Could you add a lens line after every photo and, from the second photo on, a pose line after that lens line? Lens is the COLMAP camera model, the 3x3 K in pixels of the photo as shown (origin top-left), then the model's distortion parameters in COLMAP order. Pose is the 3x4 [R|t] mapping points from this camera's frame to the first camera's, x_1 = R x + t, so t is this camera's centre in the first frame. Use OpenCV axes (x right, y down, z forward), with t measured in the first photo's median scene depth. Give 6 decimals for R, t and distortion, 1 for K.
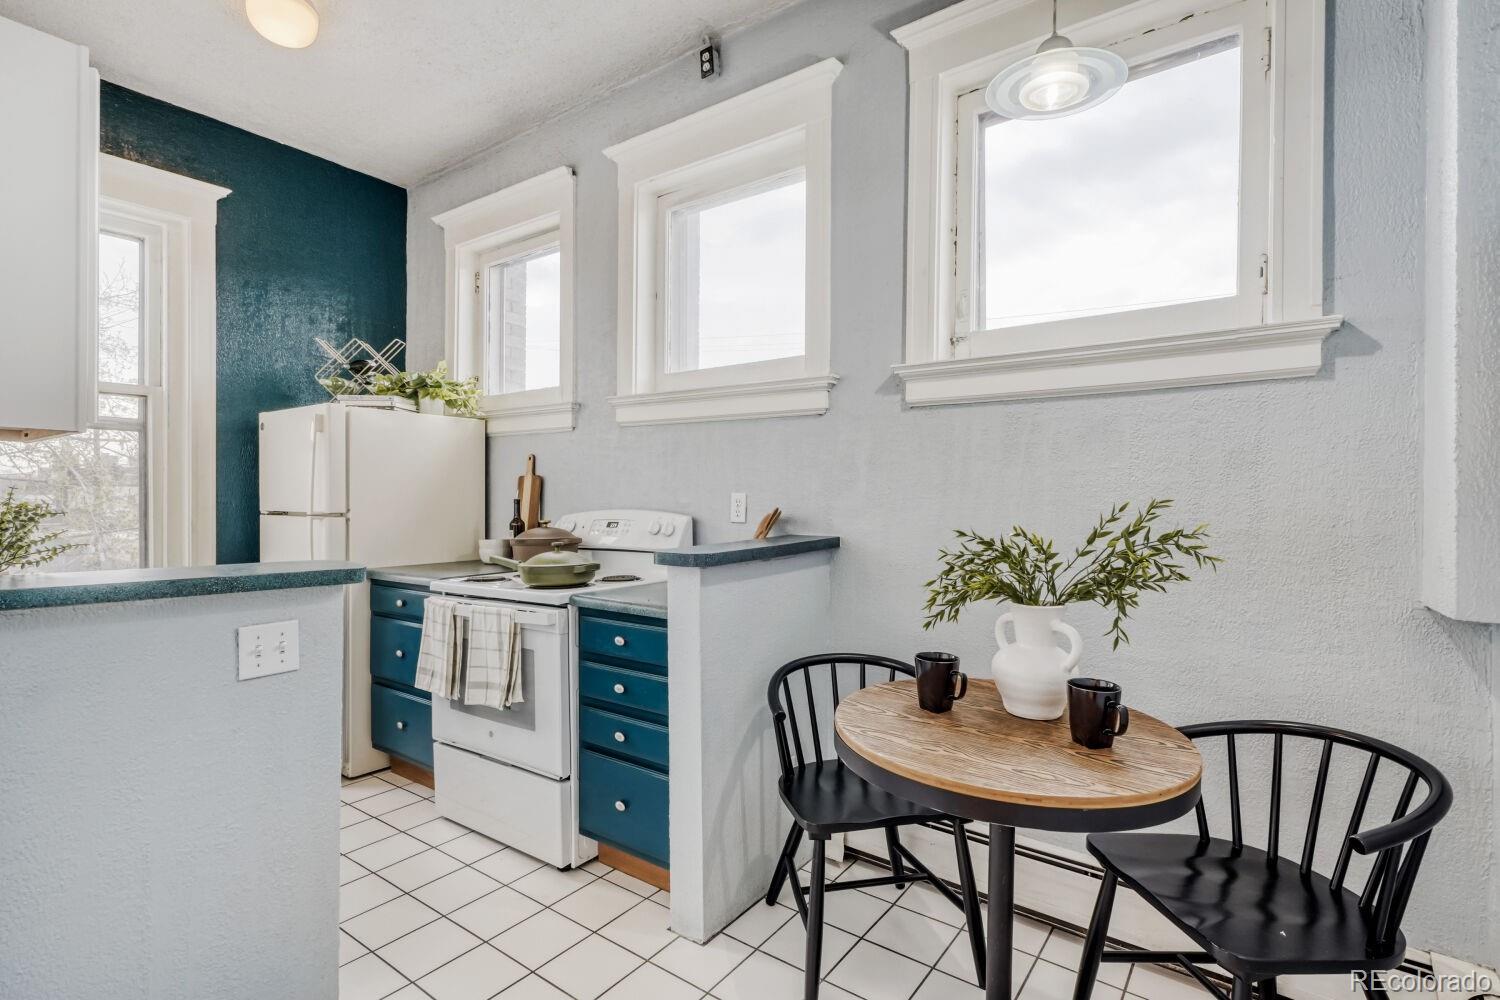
lens RADIAL K [[732.3, 0, 741.4], [0, 732.3, 505.5], [0, 0, 1]] dist [0.002404, -0.002880]
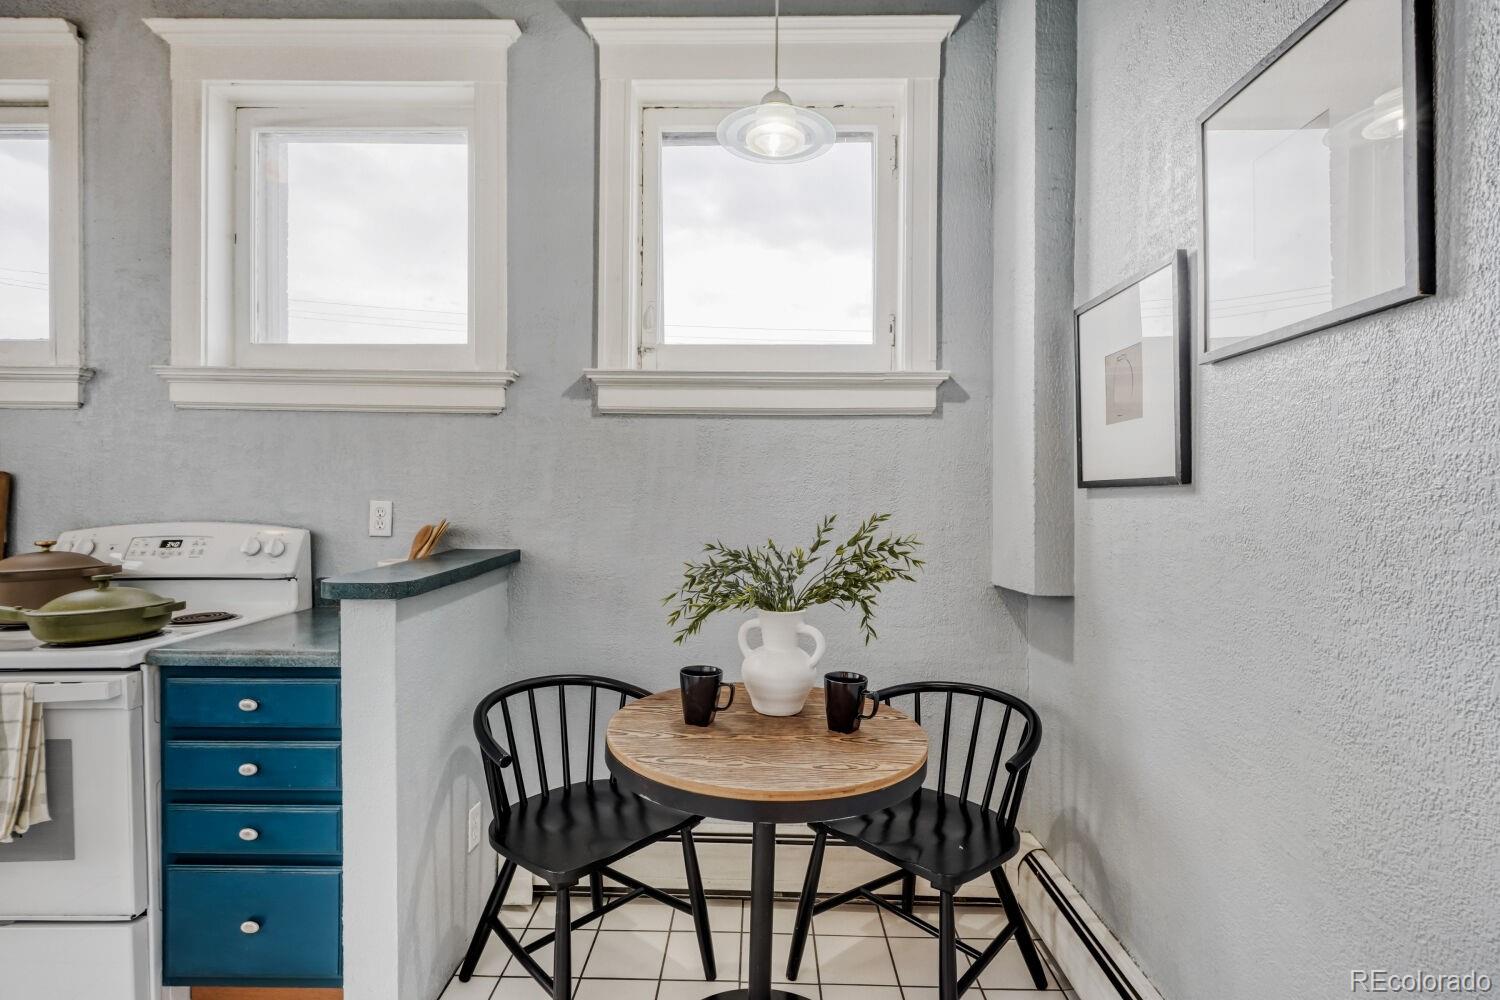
lens RADIAL K [[732.3, 0, 755.4], [0, 732.3, 505.0], [0, 0, 1]] dist [0.002404, -0.002880]
pose [[0.804772, -0.005798, 0.593556, -0.181337], [0.003425, 0.999981, 0.005124, -0.017544], [-0.593574, -0.002091, 0.804777, 0.097110]]
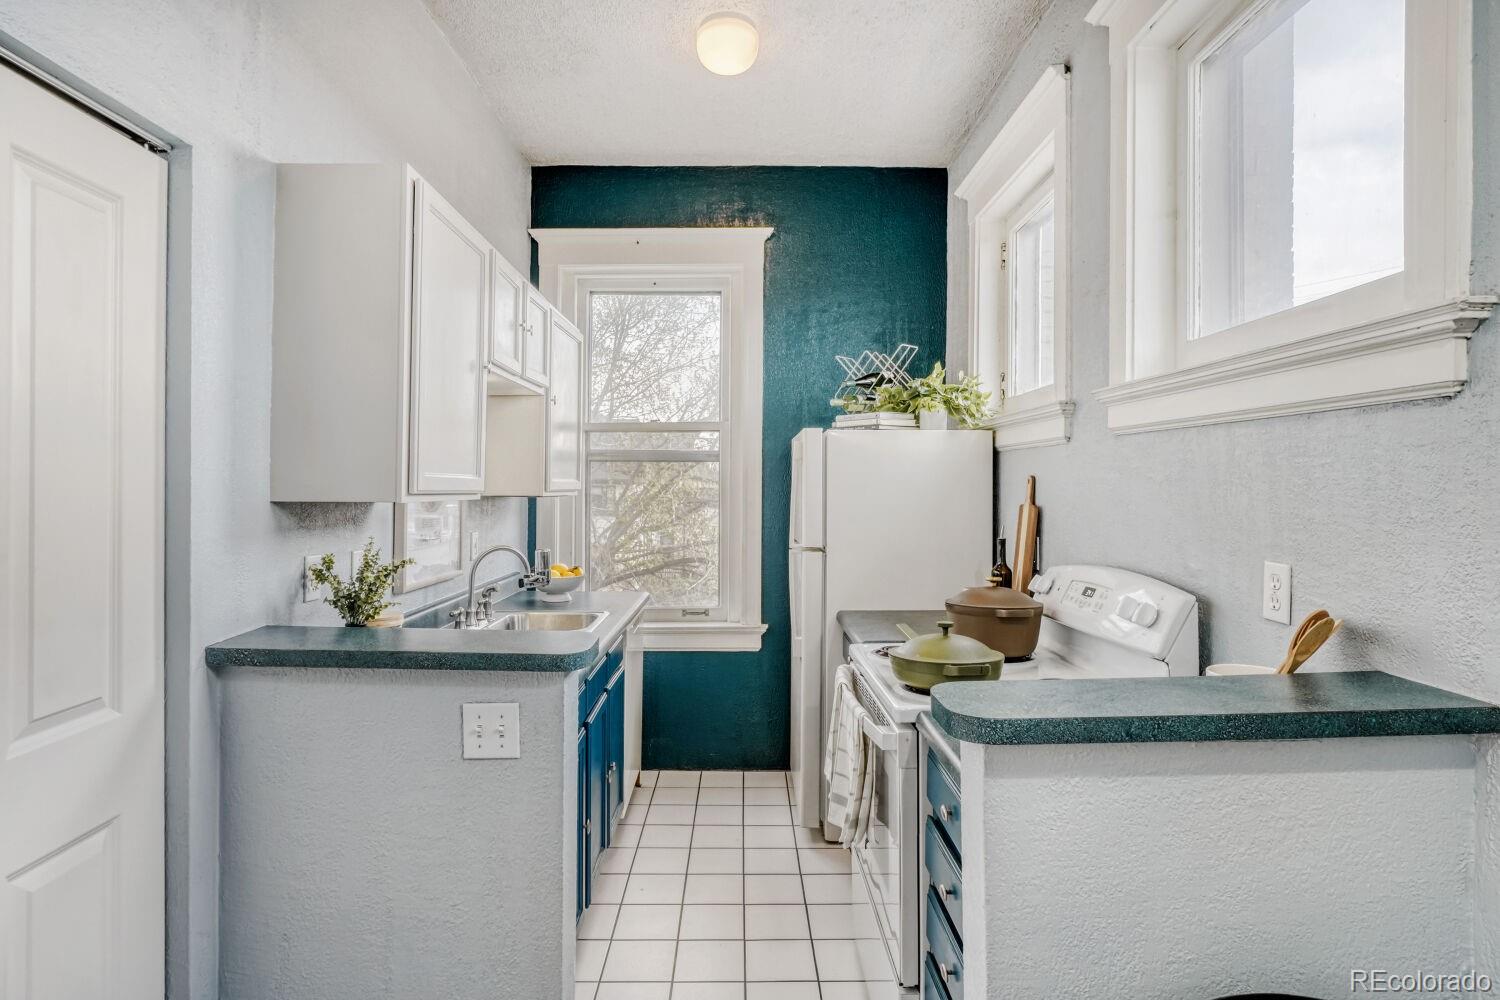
lens RADIAL K [[787.2, 0, 735.0], [0, 787.2, 481.4], [0, 0, 1]] dist [-0.001425, 0.008629]
pose [[0.597880, -0.013154, -0.801478, 0.244519], [-0.002908, 0.999823, -0.018578, -0.072101], [0.801580, 0.013438, 0.597736, 0.440186]]
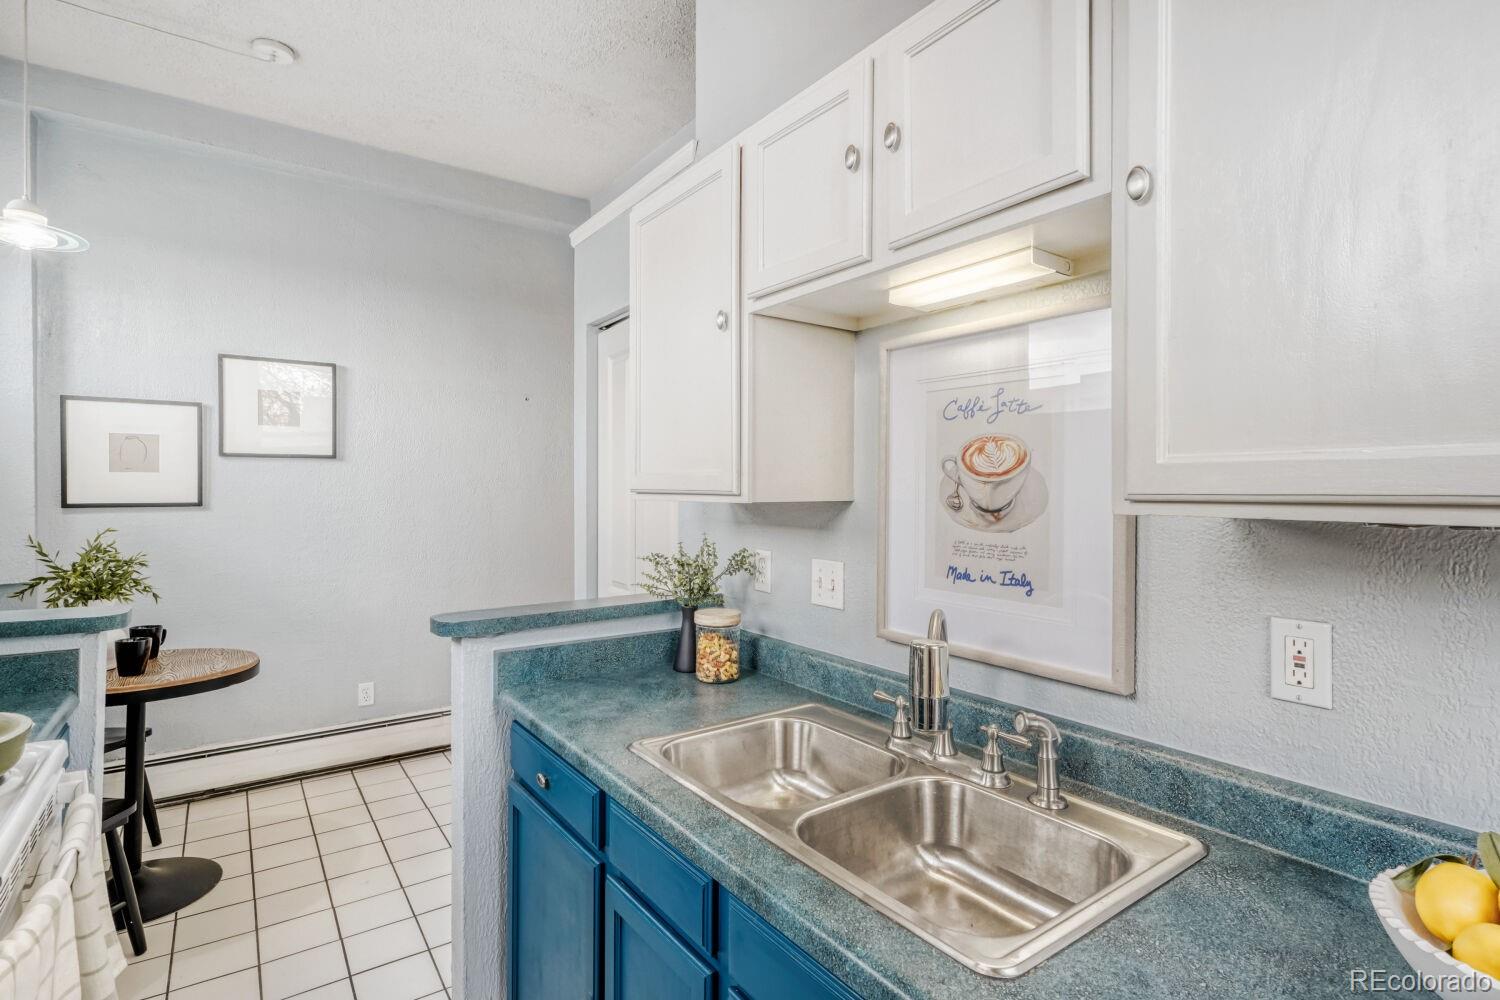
lens RADIAL K [[732.3, 0, 742.4], [0, 732.3, 487.6], [0, 0, 1]] dist [0.002404, -0.002880]
pose [[-0.958028, -0.009404, 0.286521, -0.901121], [-0.007214, 0.999936, 0.008697, -0.084196], [-0.286585, 0.006265, -0.958034, 1.398013]]
